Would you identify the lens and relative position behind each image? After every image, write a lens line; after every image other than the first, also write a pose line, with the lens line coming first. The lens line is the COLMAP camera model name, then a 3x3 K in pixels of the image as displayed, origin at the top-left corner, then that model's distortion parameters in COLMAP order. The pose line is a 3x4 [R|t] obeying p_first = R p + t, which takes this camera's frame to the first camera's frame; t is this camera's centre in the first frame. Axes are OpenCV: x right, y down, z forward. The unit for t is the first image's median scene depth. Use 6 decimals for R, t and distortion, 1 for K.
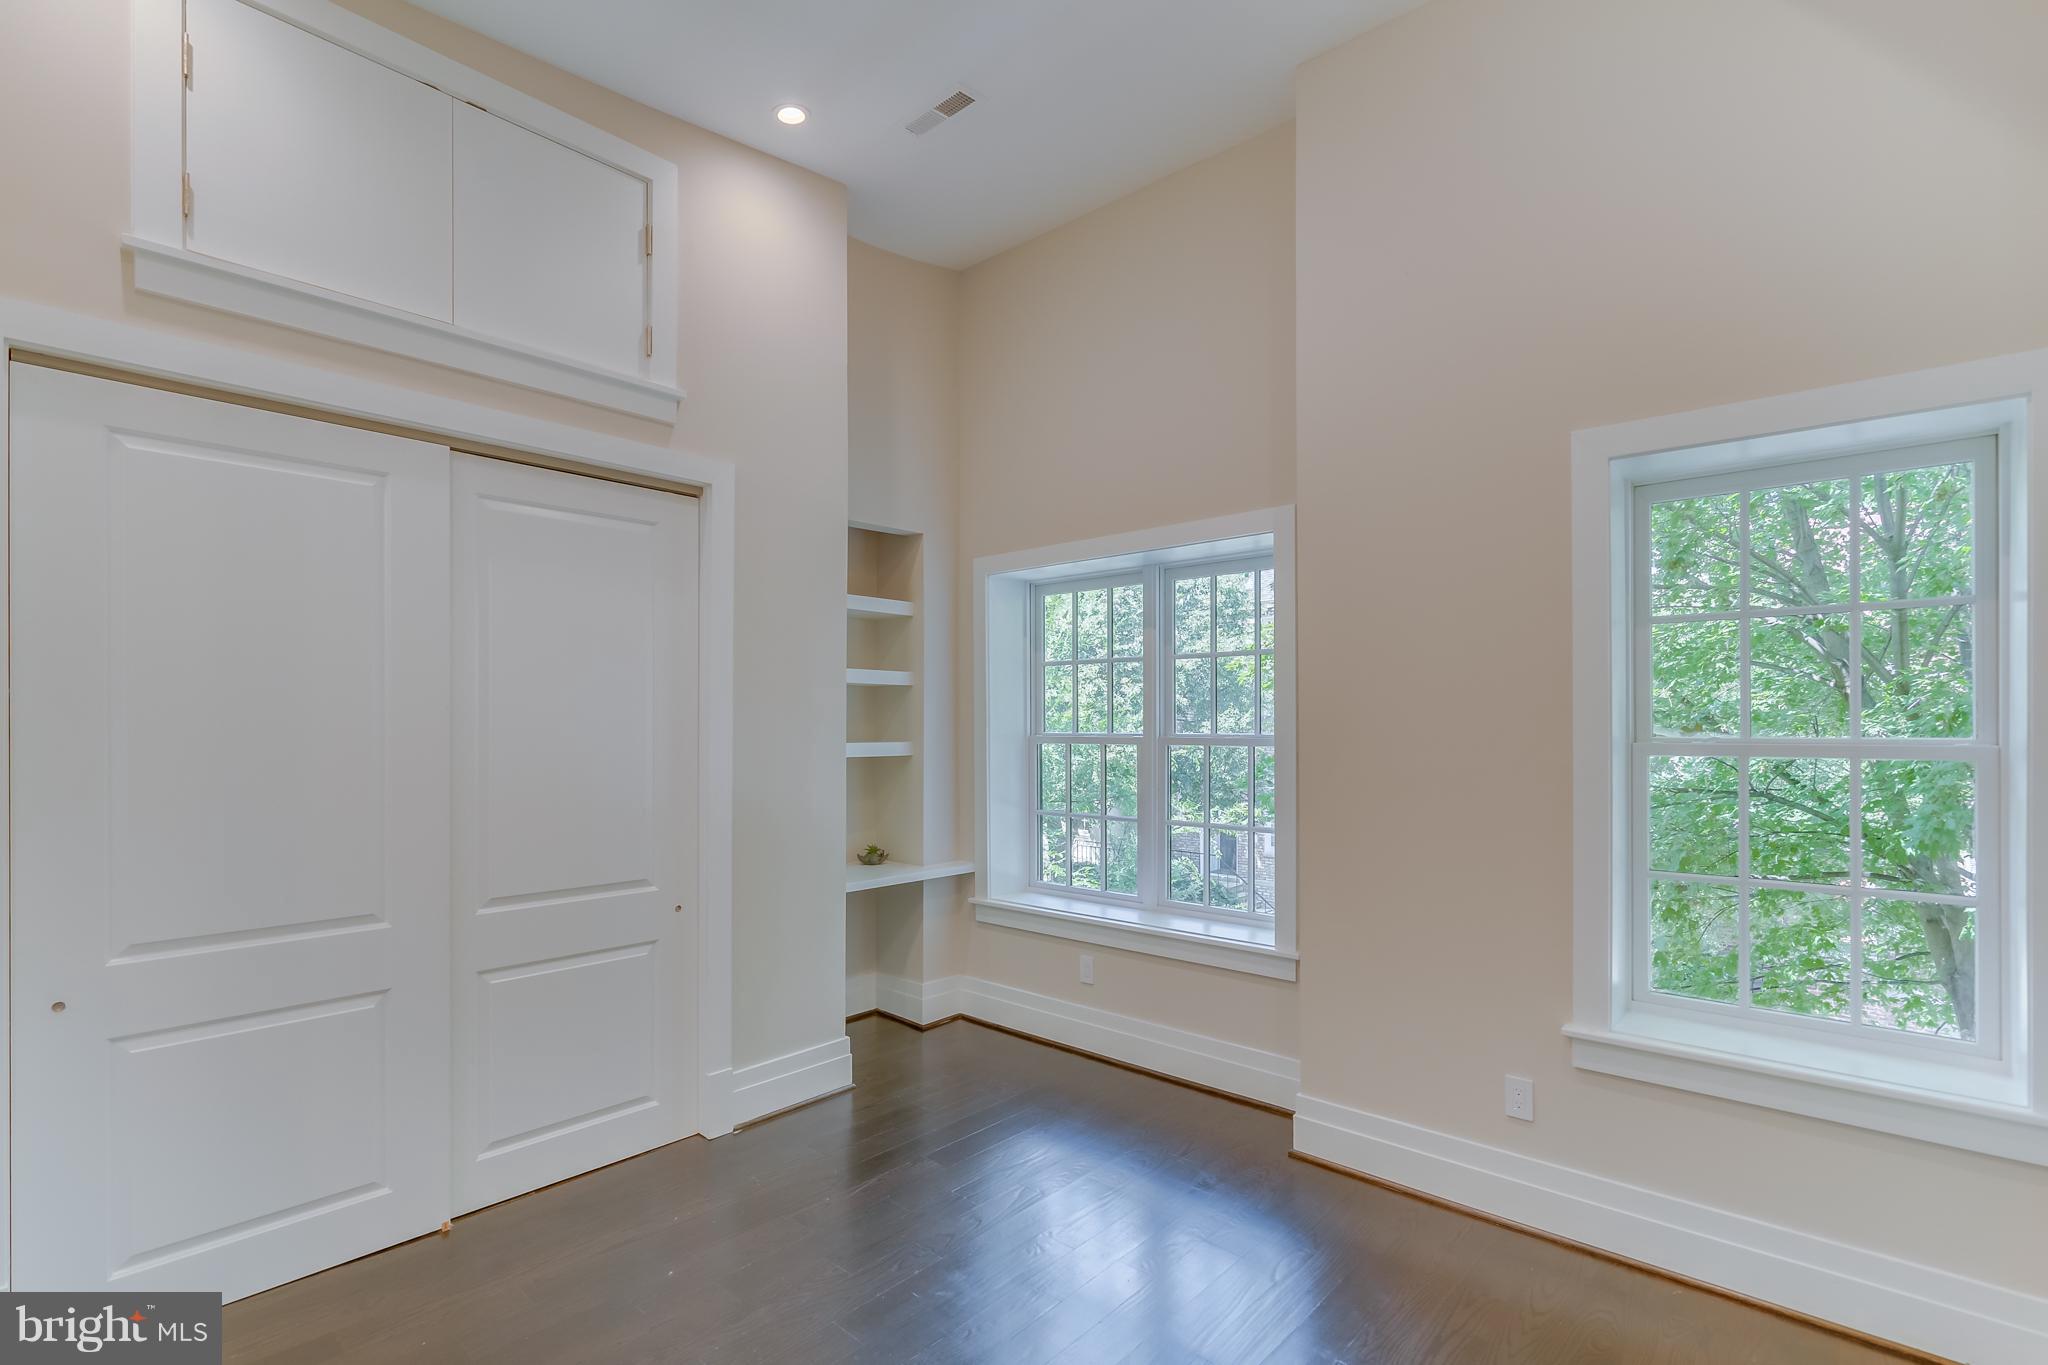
lens RADIAL K [[960.7, 0, 1017.8], [0, 960.7, 734.2], [0, 0, 1]] dist [-0.000475, 0.000433]
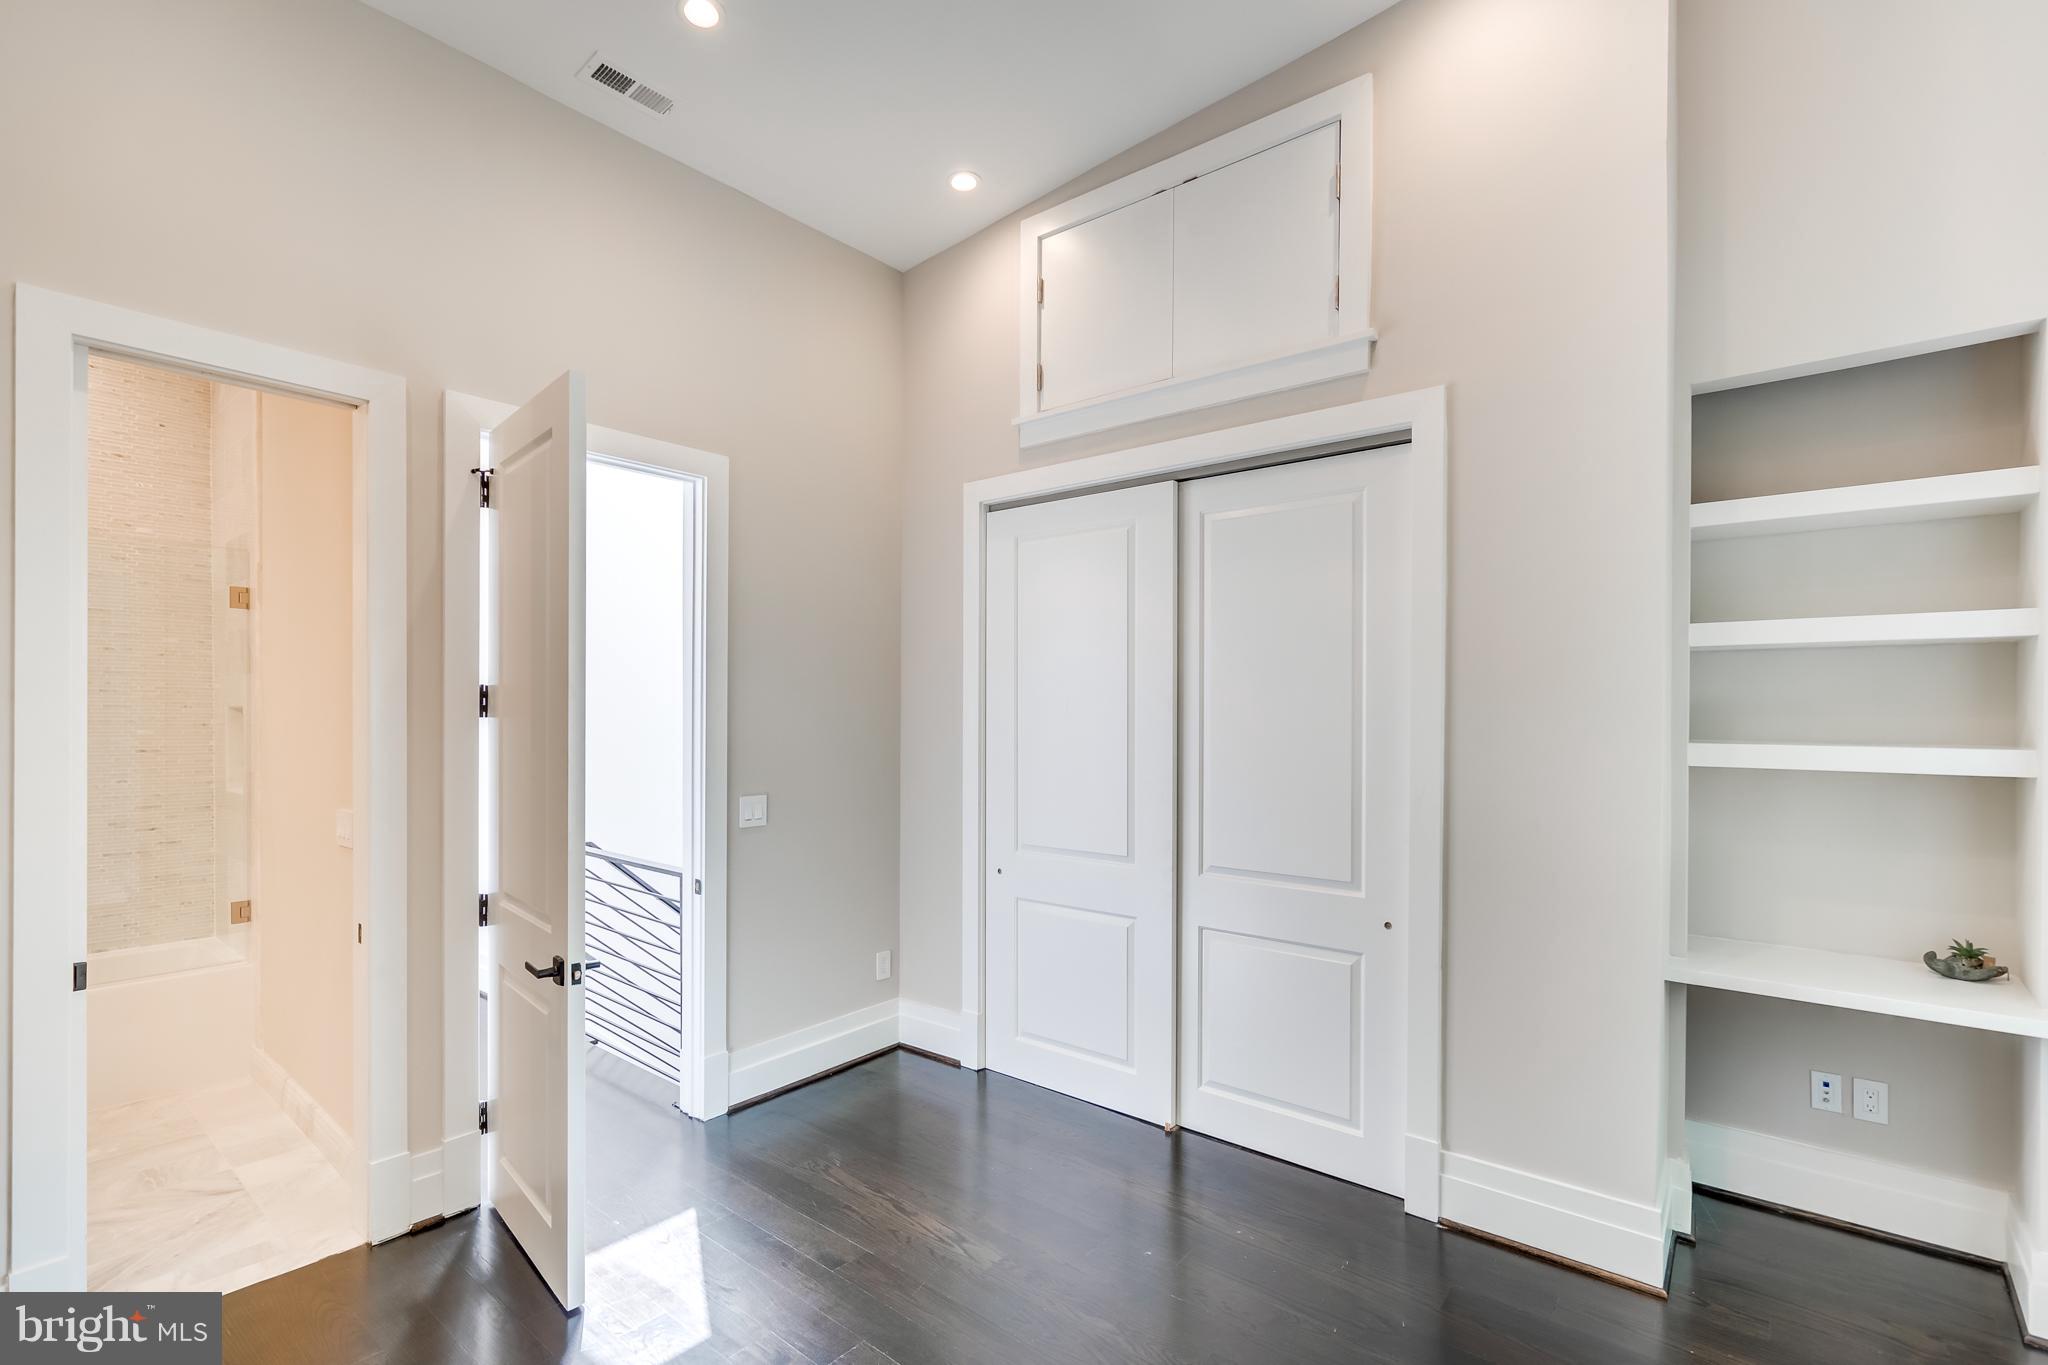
lens RADIAL K [[960.7, 0, 1017.8], [0, 960.7, 734.2], [0, 0, 1]] dist [-0.000475, 0.000433]
pose [[0.039505, 0.016215, -0.999088, 0.511445], [-0.011264, 0.999812, 0.015781, -0.002357], [0.999156, 0.010630, 0.039681, 0.653746]]
